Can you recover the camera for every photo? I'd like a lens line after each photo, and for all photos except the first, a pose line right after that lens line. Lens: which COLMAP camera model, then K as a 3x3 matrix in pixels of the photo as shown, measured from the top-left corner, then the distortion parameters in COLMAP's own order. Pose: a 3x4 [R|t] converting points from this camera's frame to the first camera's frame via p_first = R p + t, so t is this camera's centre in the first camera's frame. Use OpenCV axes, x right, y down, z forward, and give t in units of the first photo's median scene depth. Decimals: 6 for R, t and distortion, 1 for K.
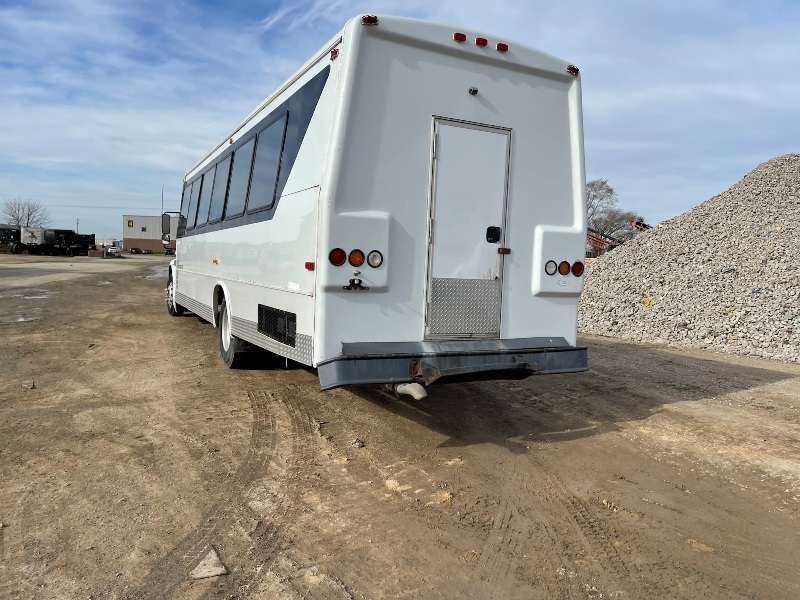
lens RADIAL K [[611.7, 0, 403.1], [0, 611.7, 301.6], [0, 0, 1]] dist [0.041776, -0.048631]
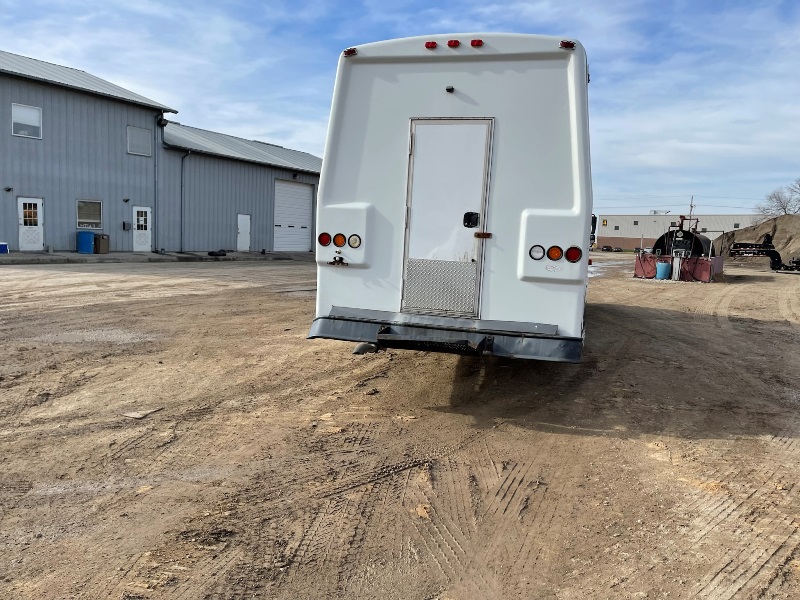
lens RADIAL K [[611.7, 0, 401.9], [0, 611.7, 301.3], [0, 0, 1]] dist [0.041776, -0.048631]
pose [[0.715855, 0.067923, -0.694937, 0.806283], [-0.067082, 0.997344, 0.028379, 0.009903], [0.695019, 0.026303, 0.718510, 0.152314]]
